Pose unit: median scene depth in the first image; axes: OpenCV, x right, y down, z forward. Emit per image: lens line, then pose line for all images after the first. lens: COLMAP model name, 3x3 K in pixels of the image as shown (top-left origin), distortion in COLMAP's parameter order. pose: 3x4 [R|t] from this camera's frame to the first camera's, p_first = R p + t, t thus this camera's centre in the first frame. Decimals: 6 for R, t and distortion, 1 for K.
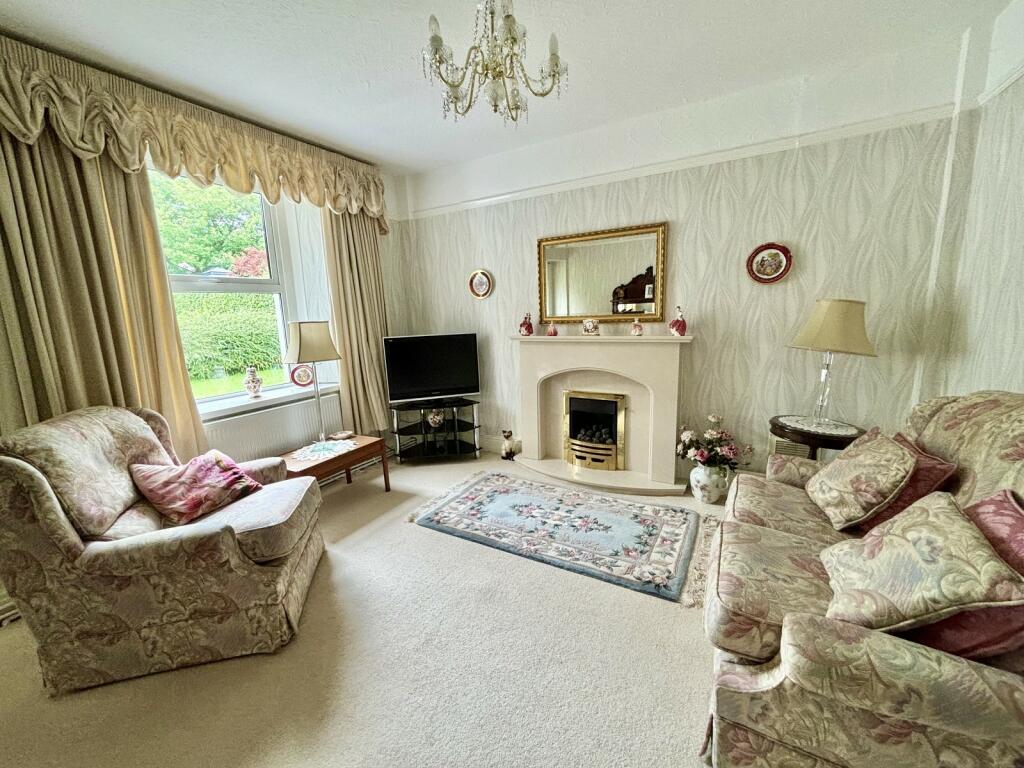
lens RADIAL K [[413.7, 0, 507.5], [0, 413.7, 383.6], [0, 0, 1]] dist [0.000198, 0.001394]
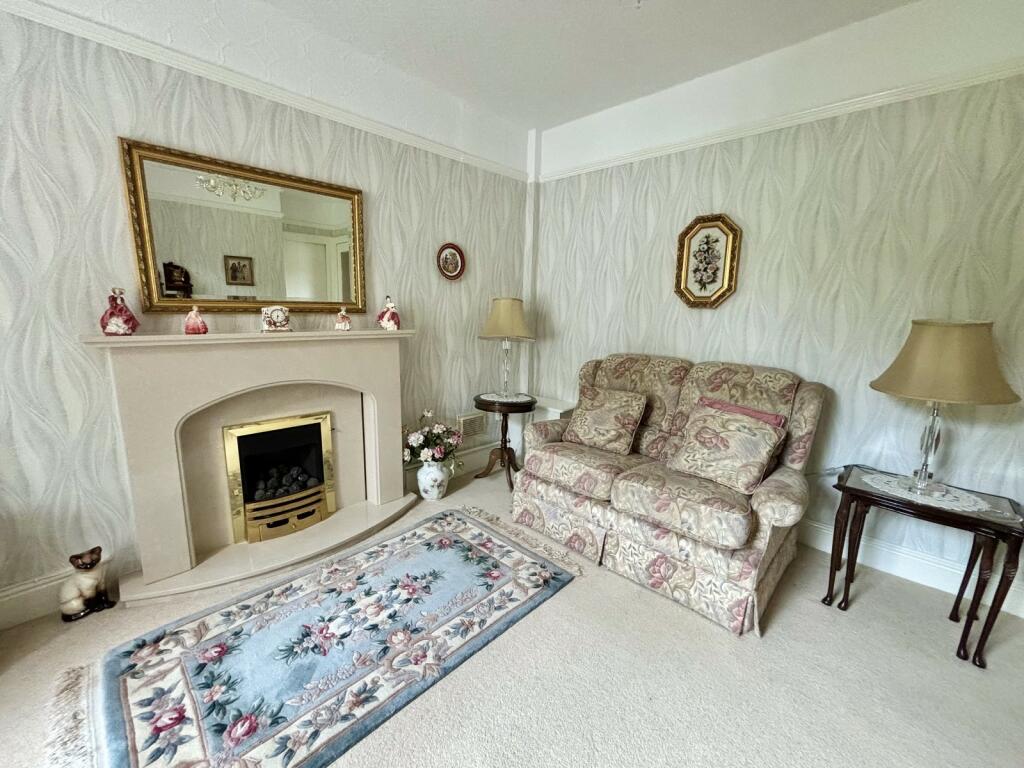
lens RADIAL K [[413.7, 0, 513.1], [0, 413.7, 382.9], [0, 0, 1]] dist [0.000198, 0.001394]
pose [[0.242621, -0.134634, 0.960734, -0.378325], [0.141725, 0.984617, 0.102190, -0.058227], [-0.959713, 0.111366, 0.257970, 0.543817]]
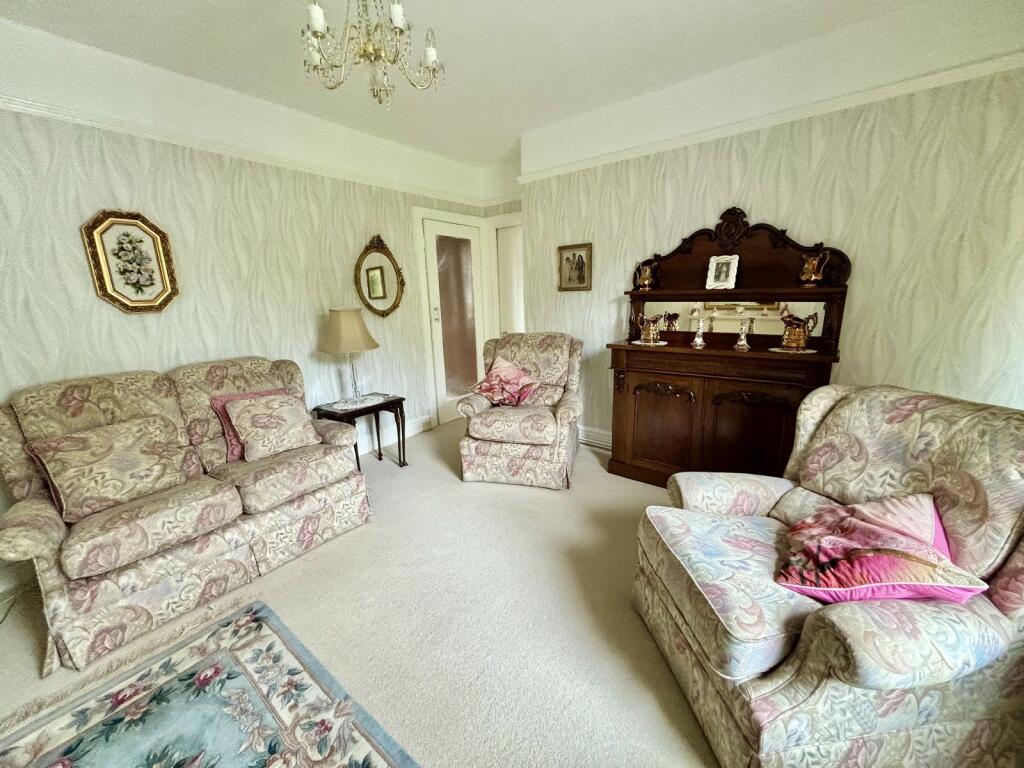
lens RADIAL K [[413.7, 0, 509.2], [0, 413.7, 382.0], [0, 0, 1]] dist [0.000198, 0.001394]
pose [[-0.986641, 0.036740, 0.158716, -0.241658], [0.095551, 0.919574, 0.381121, -0.186517], [-0.131949, 0.391195, -0.910800, 1.074626]]
